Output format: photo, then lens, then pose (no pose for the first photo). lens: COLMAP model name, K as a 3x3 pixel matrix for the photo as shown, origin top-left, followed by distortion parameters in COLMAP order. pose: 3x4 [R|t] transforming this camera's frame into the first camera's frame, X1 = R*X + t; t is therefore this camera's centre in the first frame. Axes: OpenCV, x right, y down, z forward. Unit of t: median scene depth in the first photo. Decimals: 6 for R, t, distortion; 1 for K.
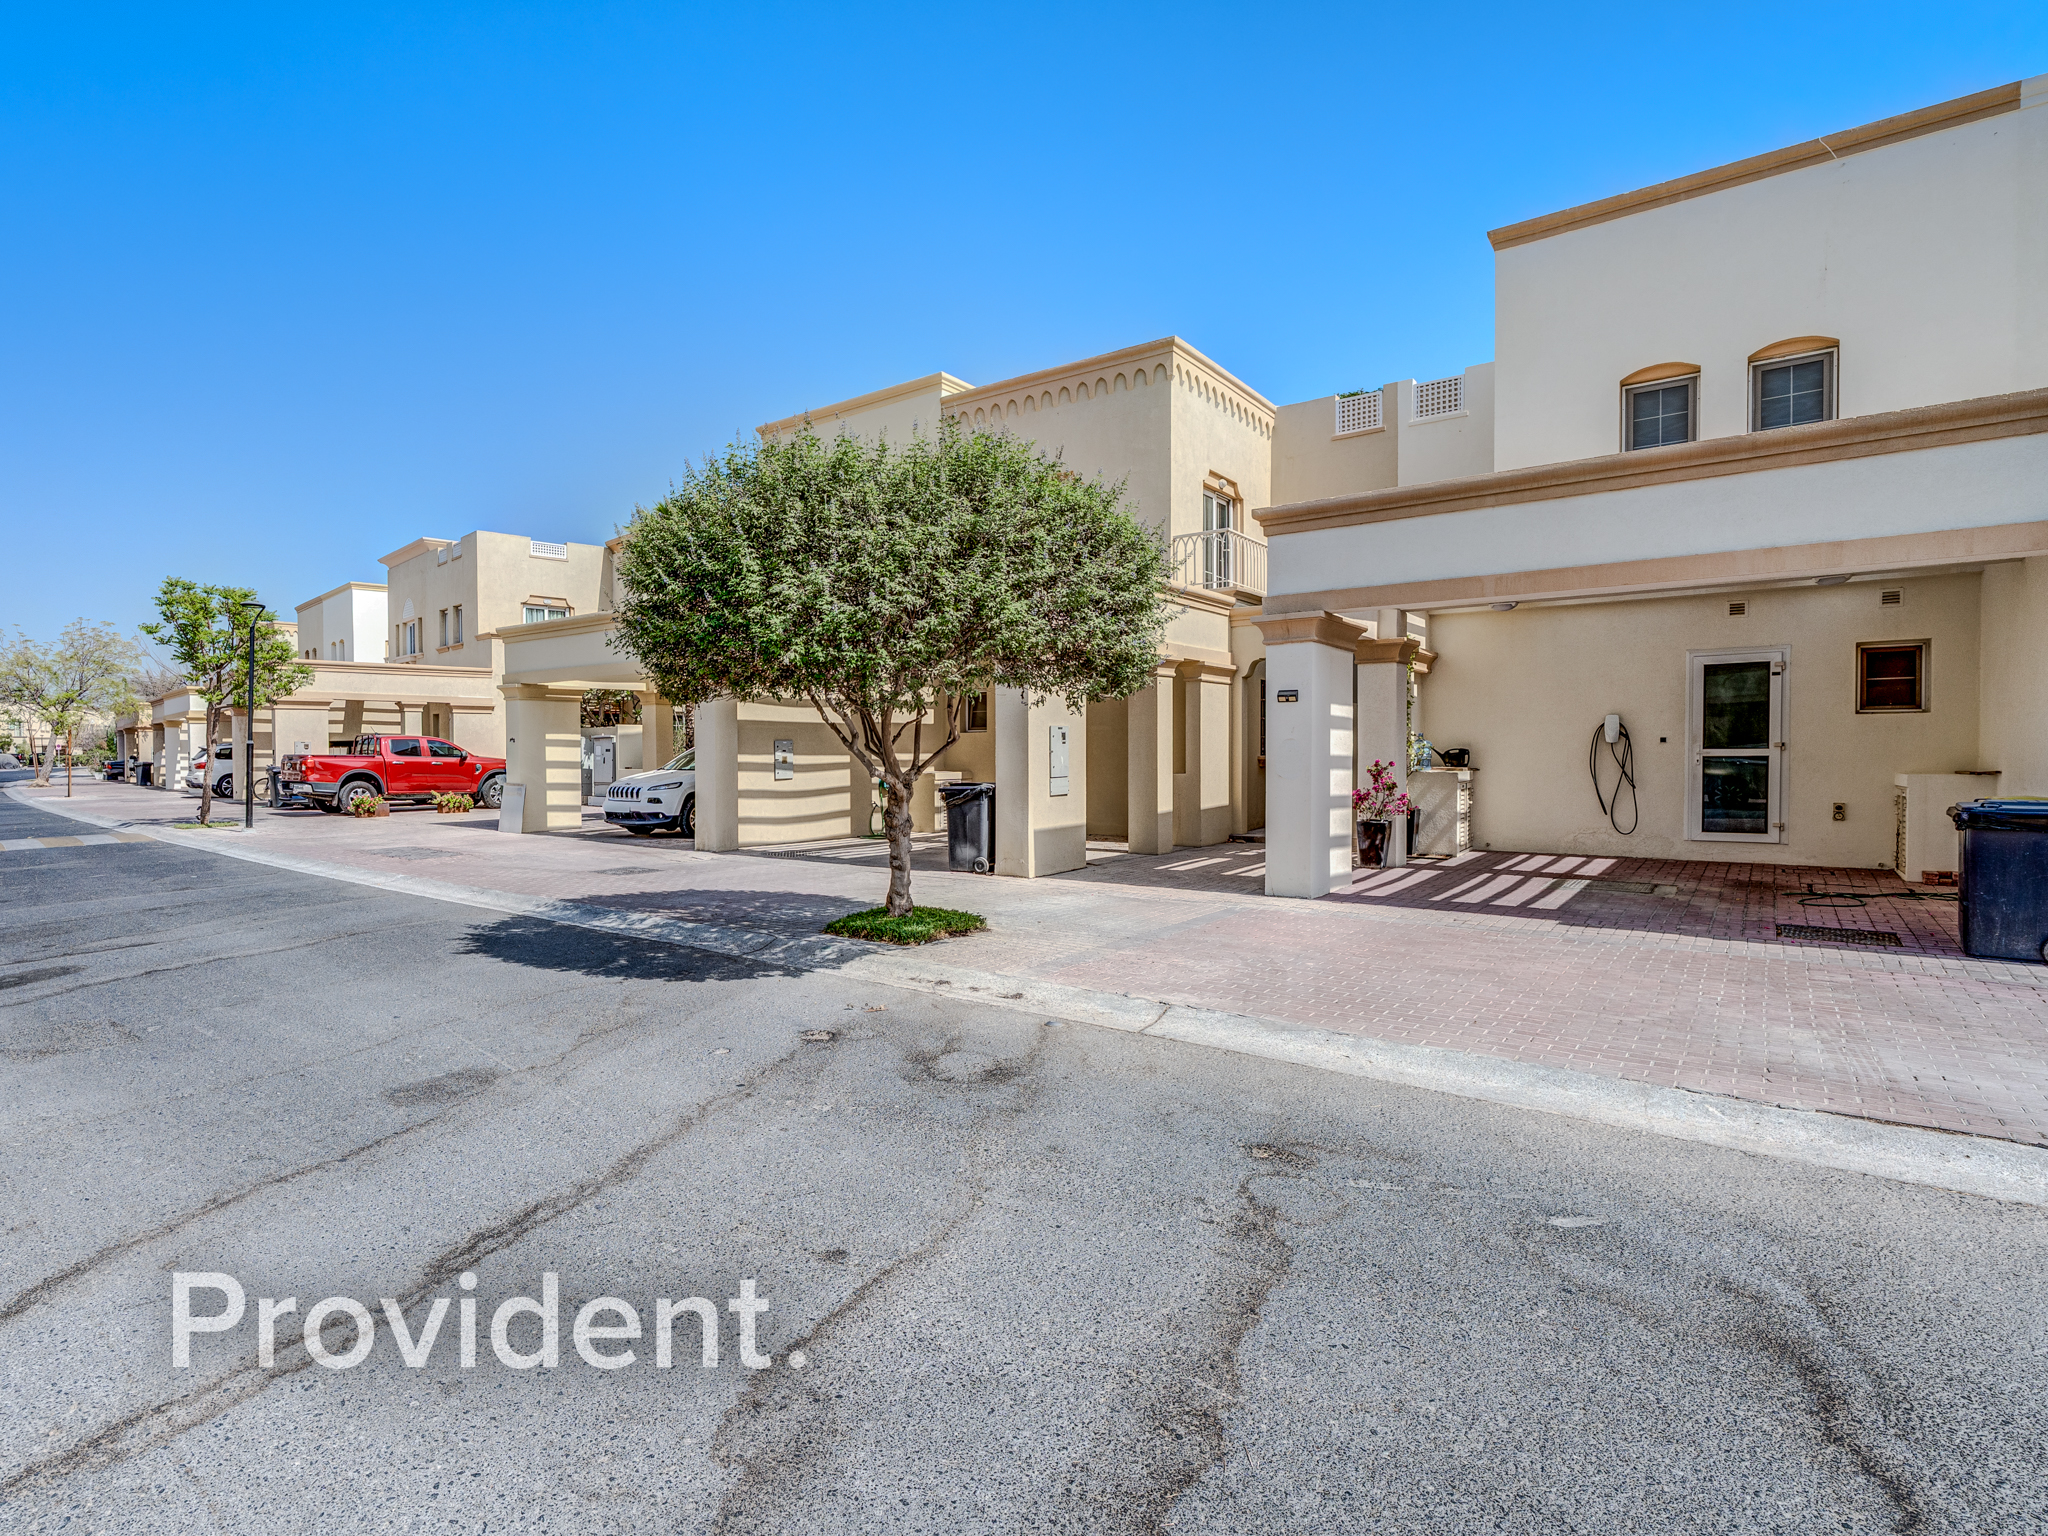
lens RADIAL K [[1040.1, 0, 1015.6], [0, 1040.1, 775.1], [0, 0, 1]] dist [-0.004299, 0.004751]
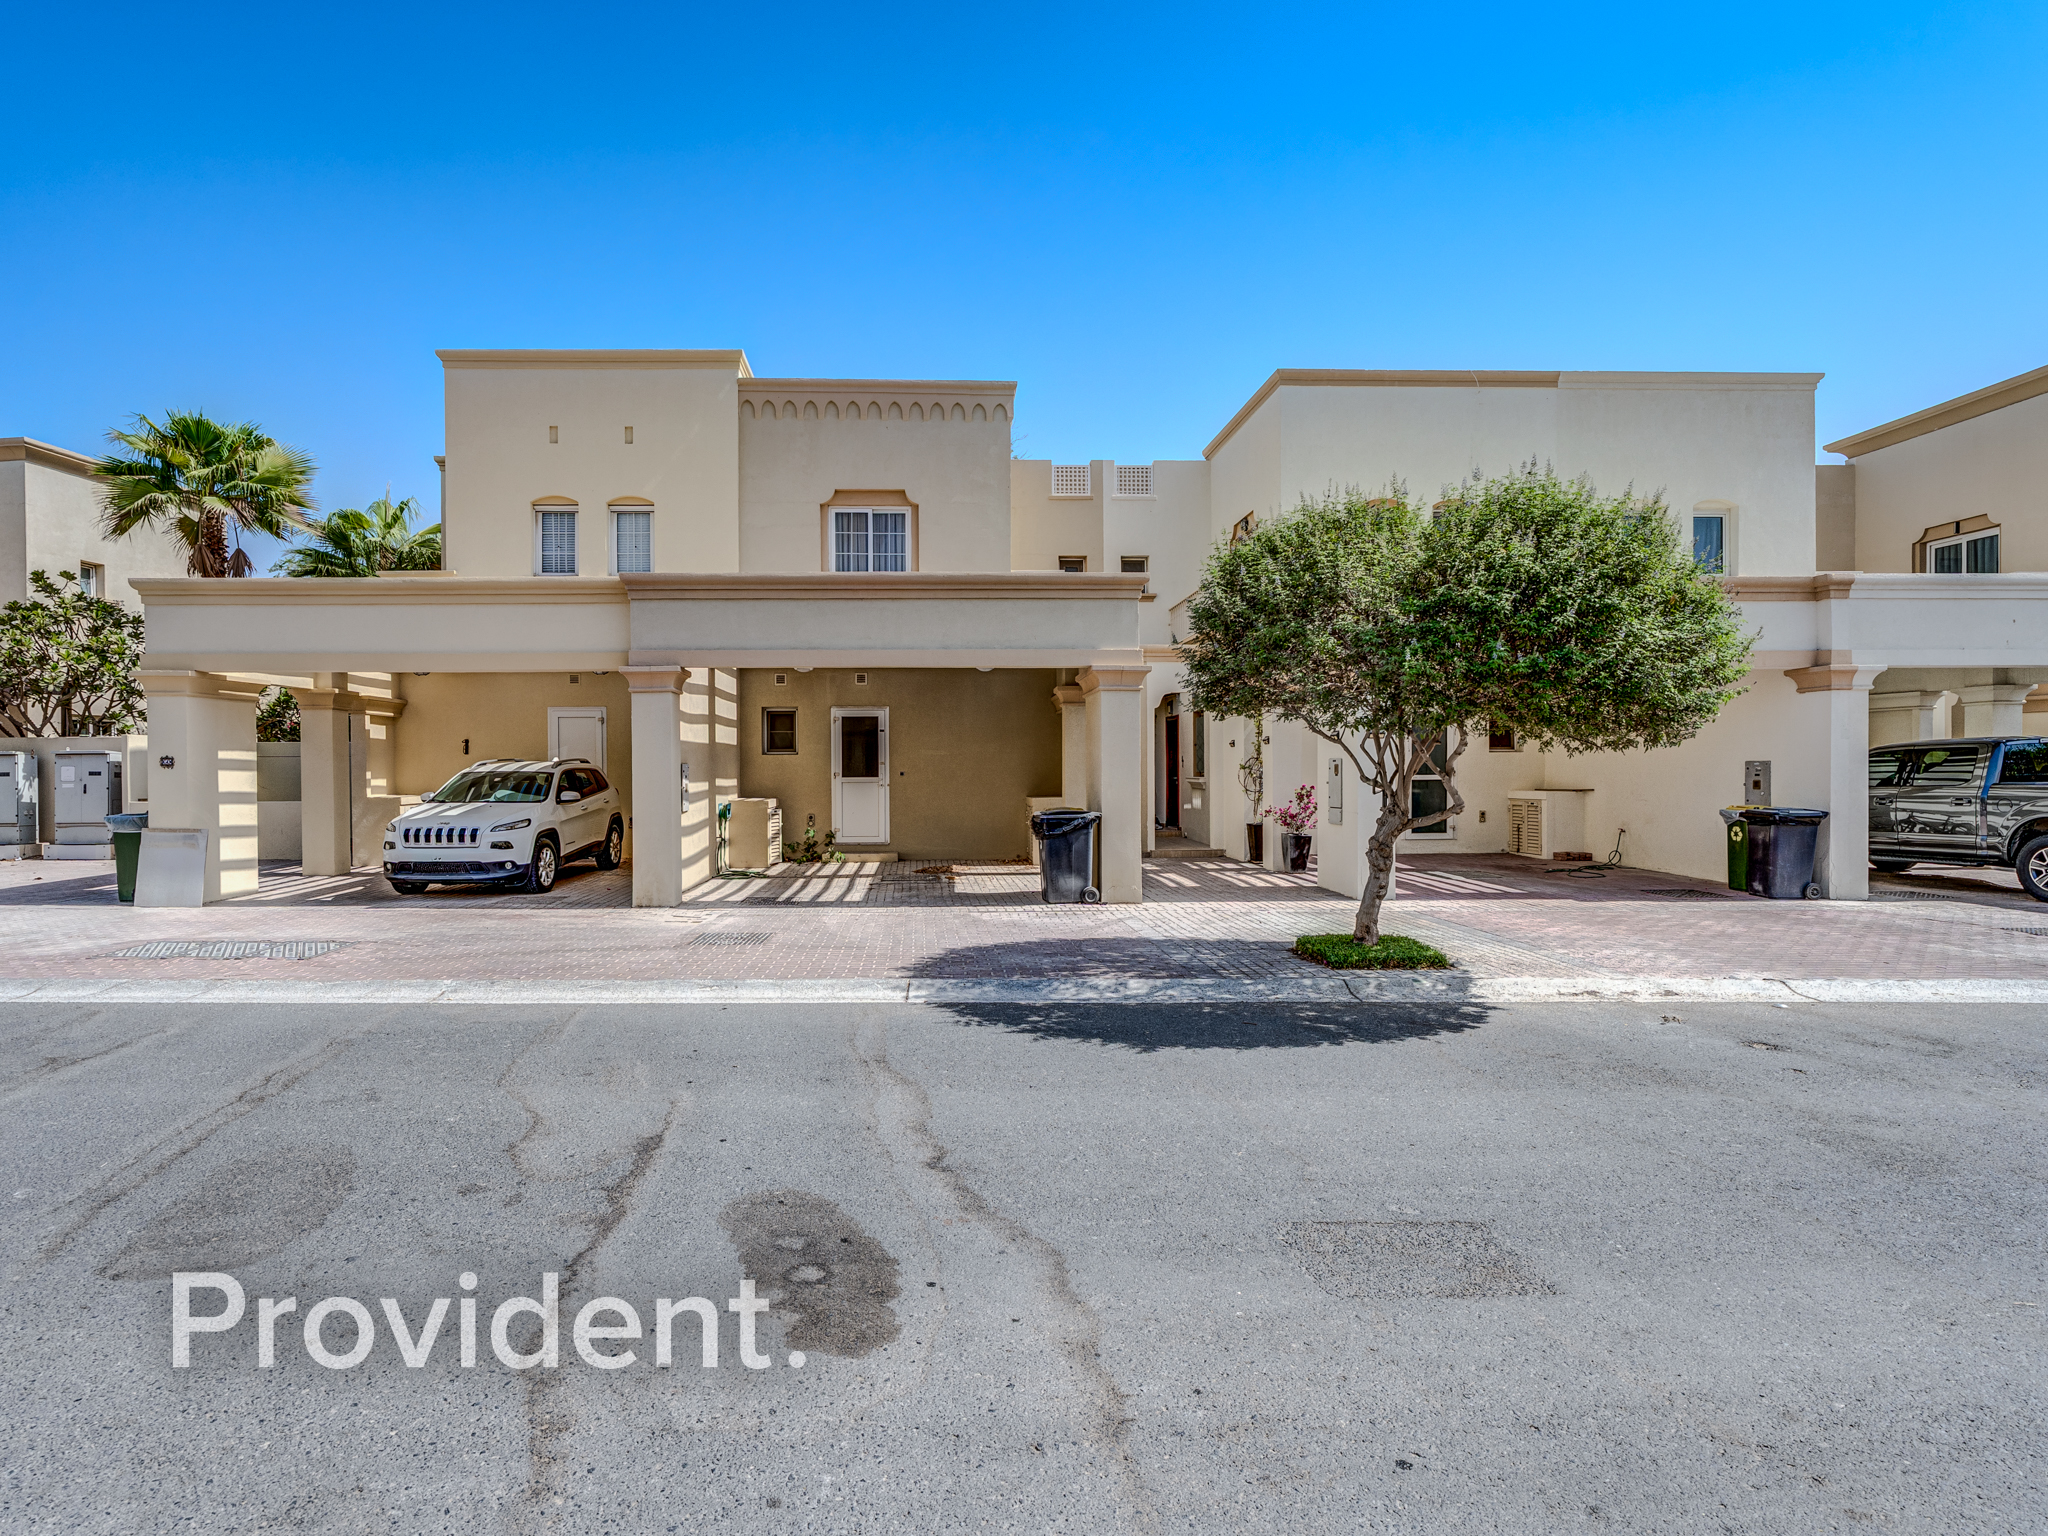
lens RADIAL K [[1040.1, 0, 1013.6], [0, 1040.1, 762.6], [0, 0, 1]] dist [-0.004299, 0.004751]
pose [[0.771649, 0.004481, 0.636032, -0.534733], [0.010455, 0.999751, -0.019727, -0.015453], [-0.635962, 0.021872, 0.771410, 0.200915]]
